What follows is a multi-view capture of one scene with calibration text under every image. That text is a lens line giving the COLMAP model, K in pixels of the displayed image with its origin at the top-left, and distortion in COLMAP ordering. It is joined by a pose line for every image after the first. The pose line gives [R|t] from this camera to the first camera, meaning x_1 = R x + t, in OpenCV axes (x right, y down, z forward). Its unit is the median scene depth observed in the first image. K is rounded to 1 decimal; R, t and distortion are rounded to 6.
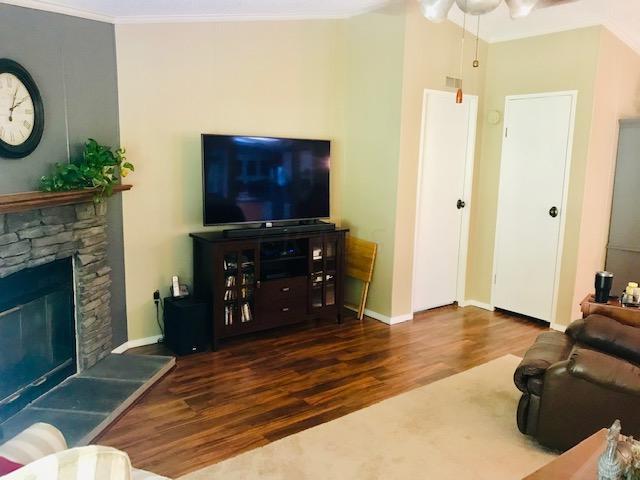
lens RADIAL K [[522.3, 0, 323.4], [0, 522.3, 236.6], [0, 0, 1]] dist [0.006834, 0.010535]
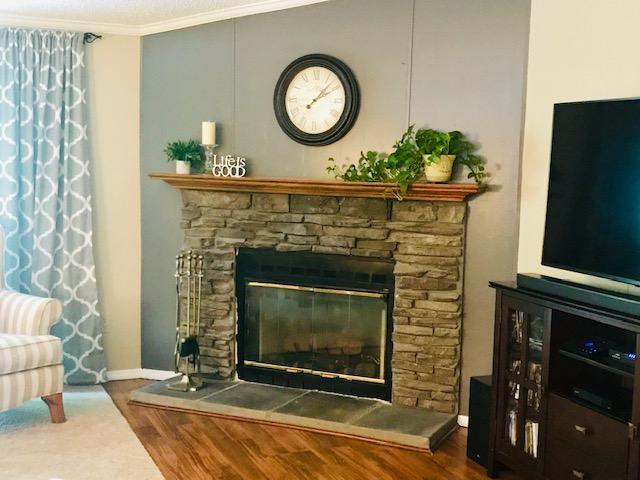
lens RADIAL K [[887.5, 0, 320.0], [0, 887.5, 240.0], [0, 0, 1]] dist [0.008103, -0.030922]
pose [[-0.266108, 0.061090, -0.962005, 1.037537], [-0.178599, 0.977586, 0.111483, -0.150271], [0.947253, 0.201480, -0.249233, 1.363364]]
